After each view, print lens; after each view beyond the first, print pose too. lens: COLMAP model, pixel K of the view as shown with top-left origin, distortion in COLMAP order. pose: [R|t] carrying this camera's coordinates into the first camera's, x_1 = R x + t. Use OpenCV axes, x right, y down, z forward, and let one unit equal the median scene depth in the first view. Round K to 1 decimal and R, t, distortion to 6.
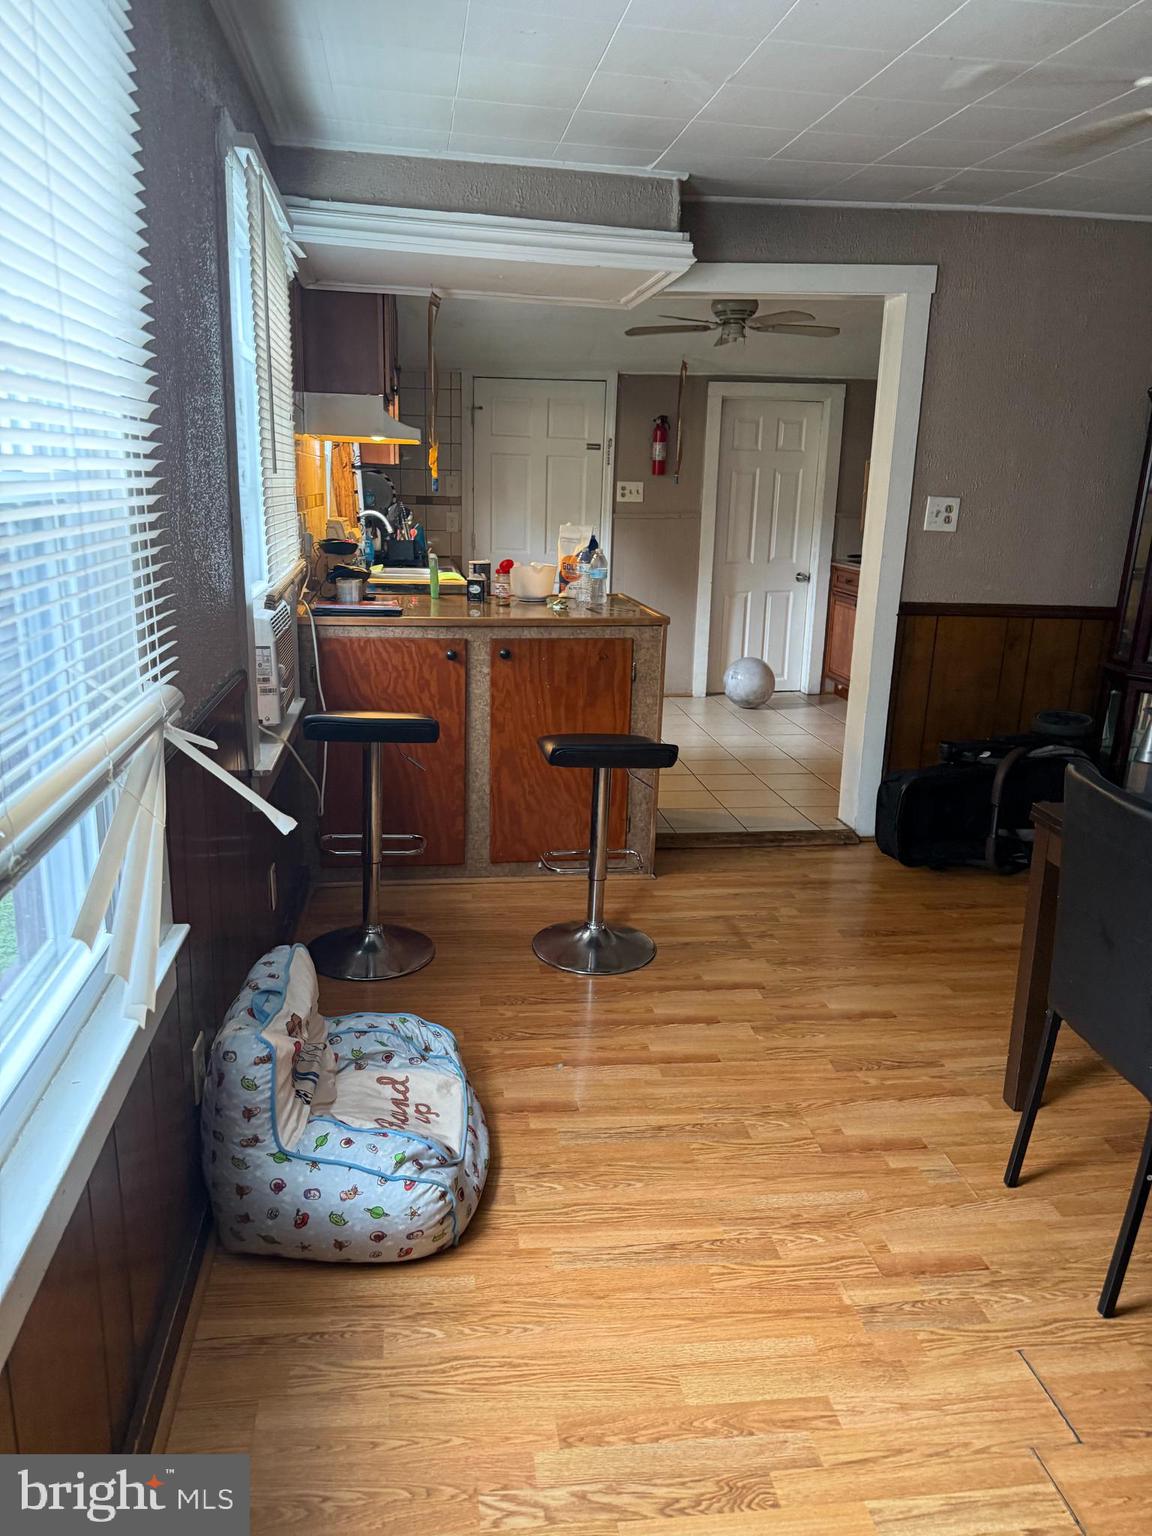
lens RADIAL K [[1108.0, 0, 532.2], [0, 1108.0, 764.1], [0, 0, 1]] dist [0.051915, -0.067503]
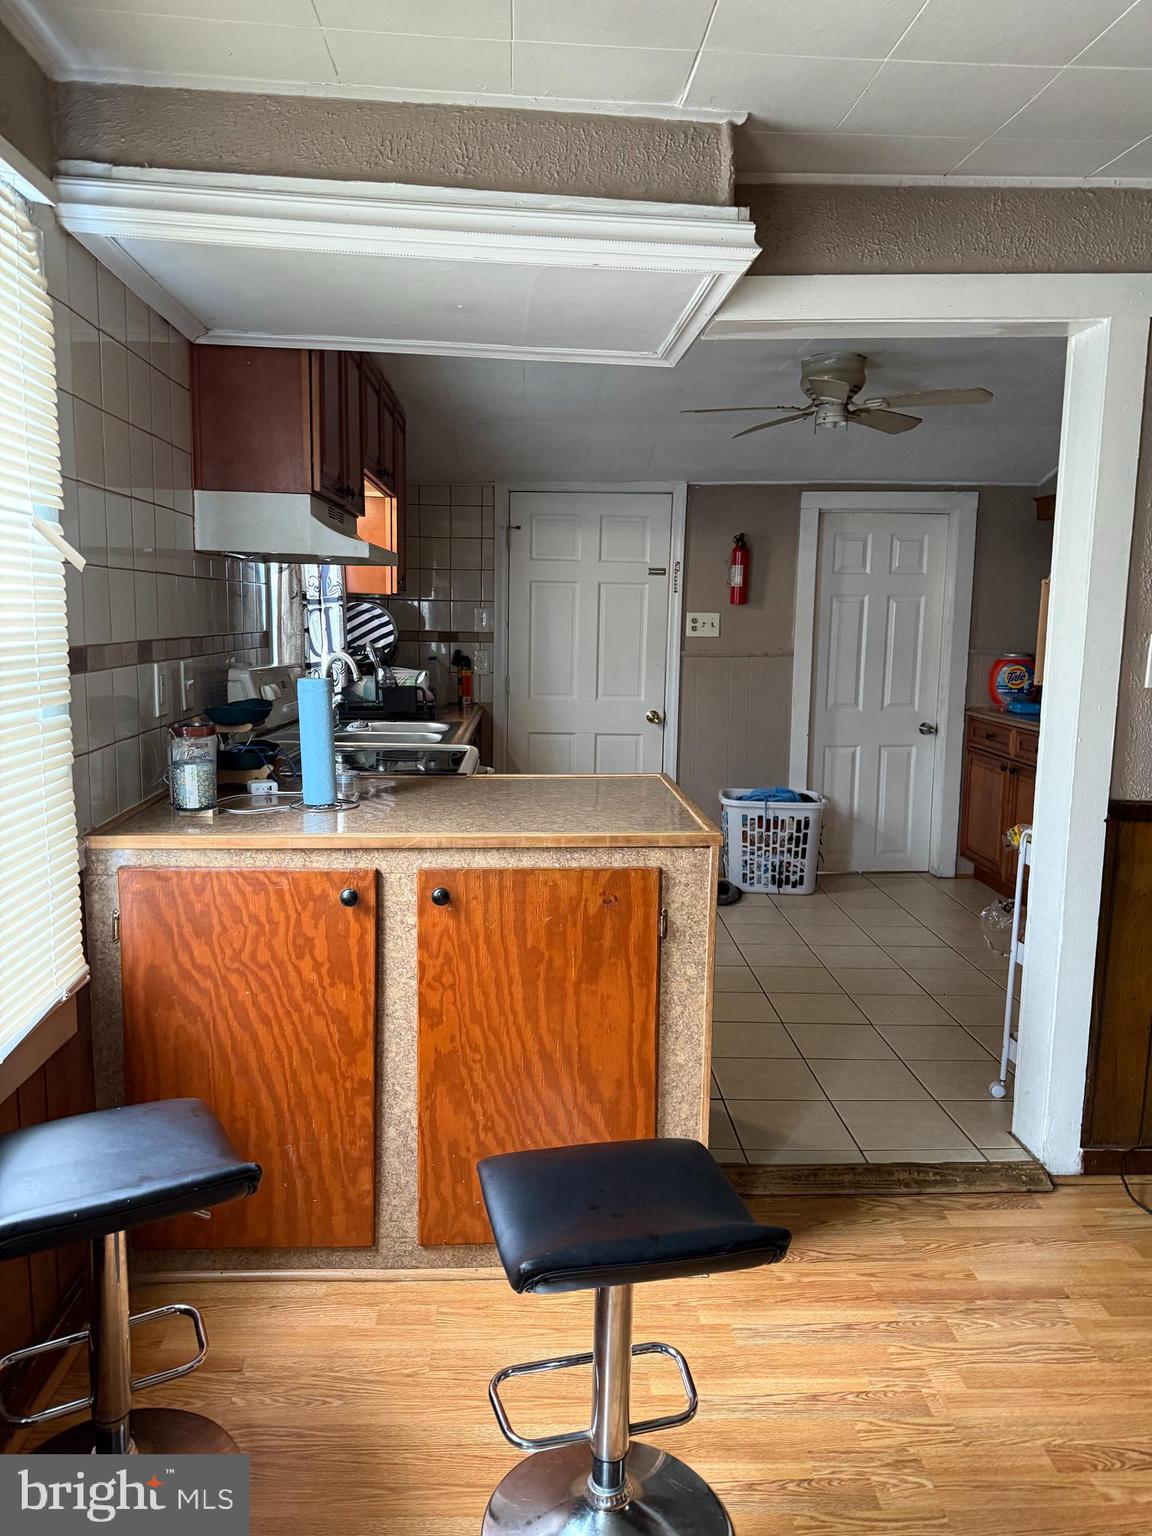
lens RADIAL K [[1108.0, 0, 518.8], [0, 1108.0, 764.3], [0, 0, 1]] dist [0.051915, -0.067503]
pose [[0.994615, 0.006523, -0.103435, 0.076472], [-0.018339, 0.993345, -0.113705, -0.100254], [0.102005, 0.114989, 0.988116, 0.400220]]
